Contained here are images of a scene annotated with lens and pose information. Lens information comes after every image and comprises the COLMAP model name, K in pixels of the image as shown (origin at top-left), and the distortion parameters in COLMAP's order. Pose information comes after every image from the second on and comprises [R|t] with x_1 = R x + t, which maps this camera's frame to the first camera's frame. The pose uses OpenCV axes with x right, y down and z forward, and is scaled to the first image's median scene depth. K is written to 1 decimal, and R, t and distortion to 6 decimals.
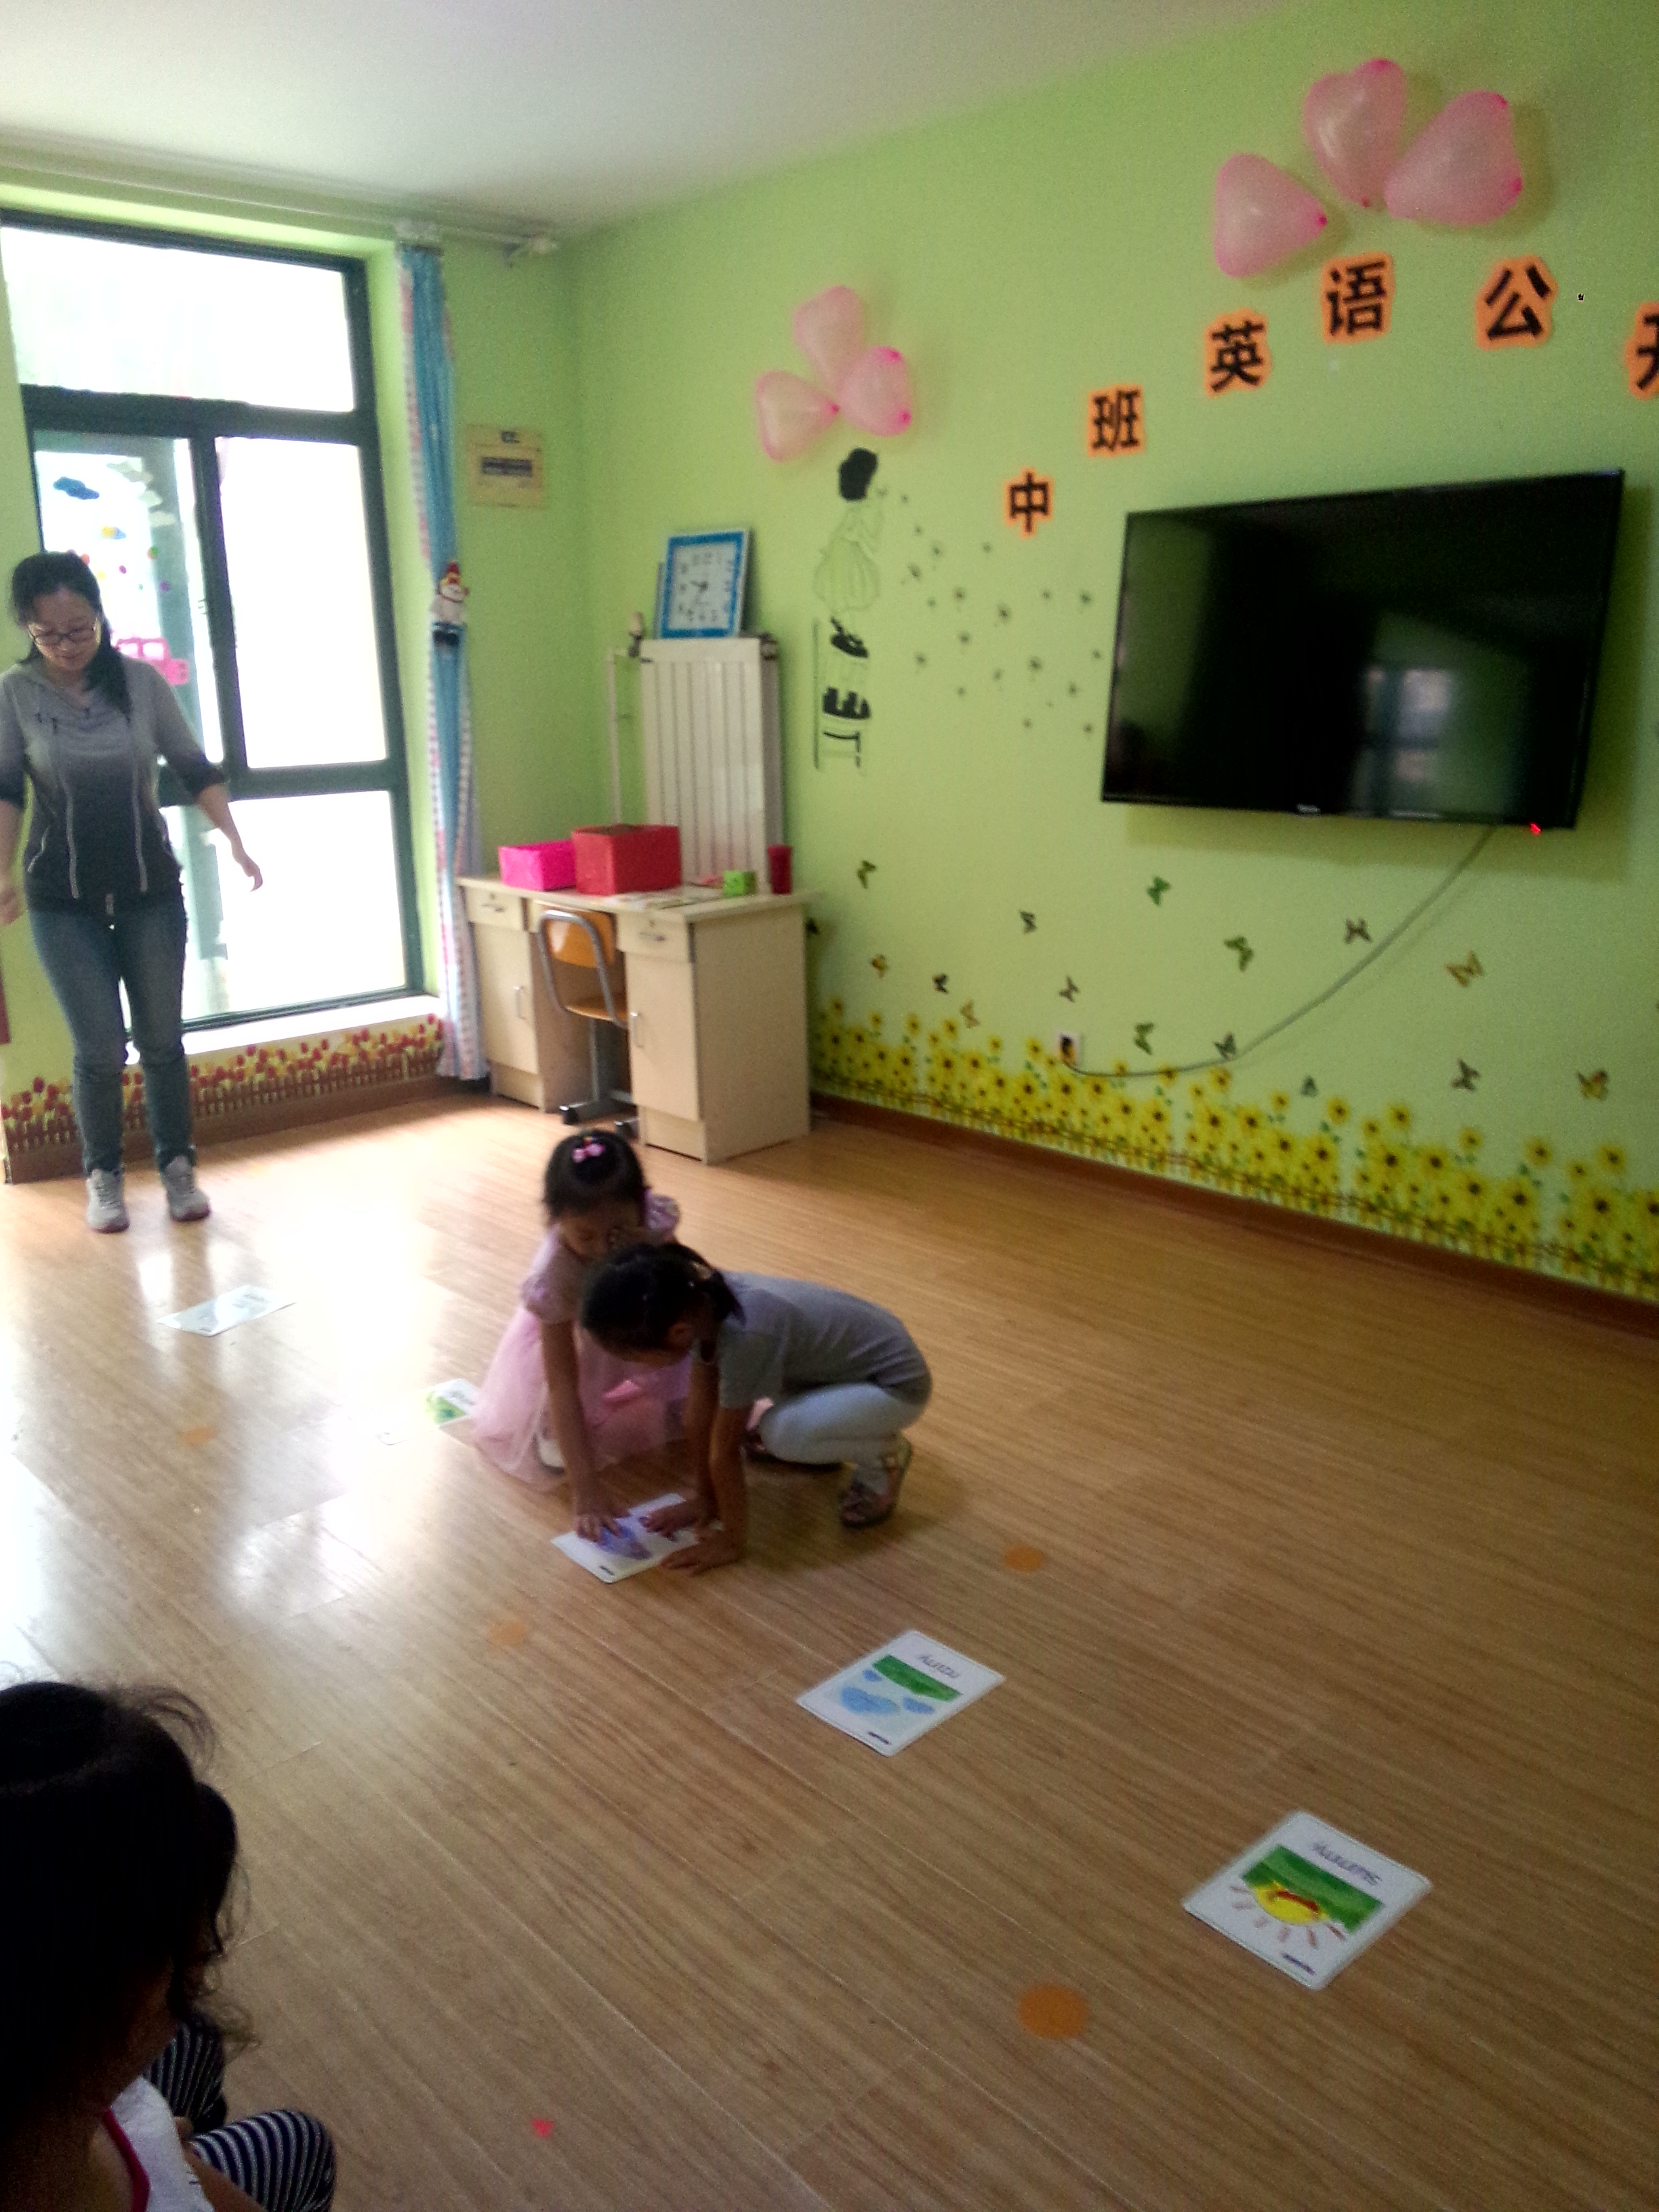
lens RADIAL K [[1720.6, 0, 825.2], [0, 1720.6, 1108.8], [0, 0, 1]] dist [0.113693, -0.196404]
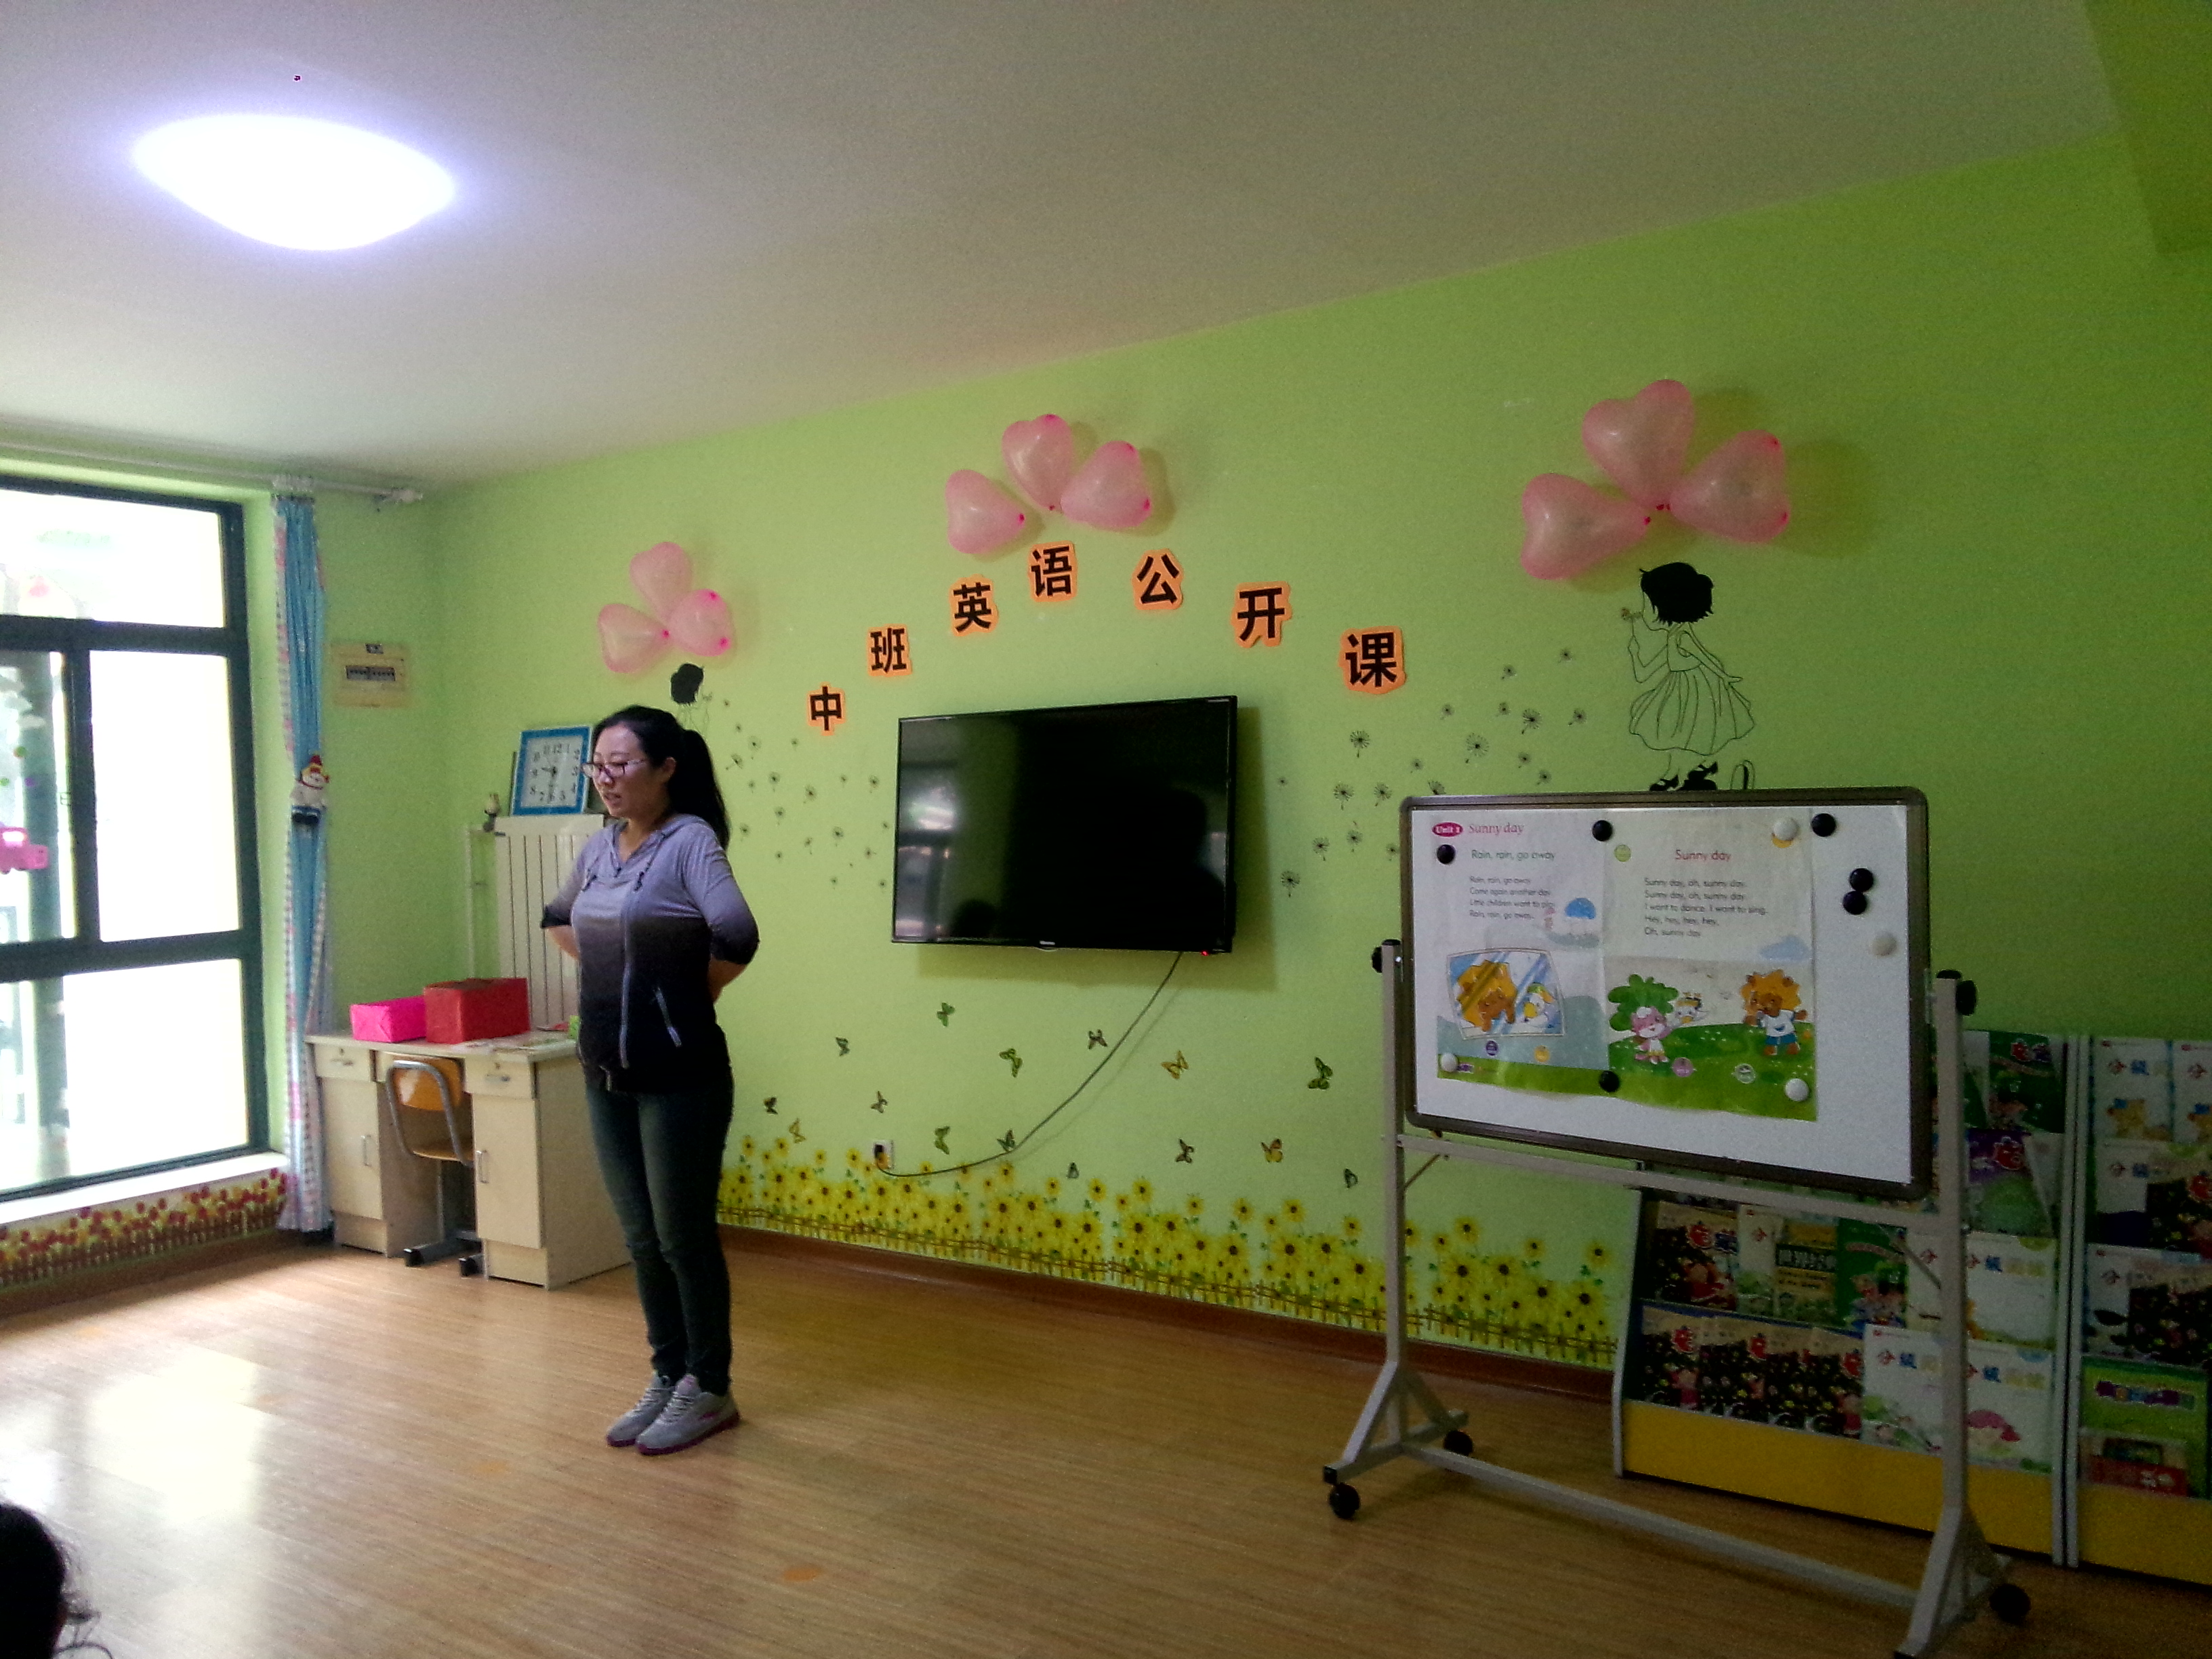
lens RADIAL K [[1732.4, 0, 1104.6], [0, 1732.4, 833.9], [0, 0, 1]] dist [0.131465, -0.222045]
pose [[0.976128, -0.018275, 0.216425, 0.037466], [0.069956, 0.969807, -0.233624, 0.038000], [-0.205621, 0.243187, 0.947935, -0.176007]]
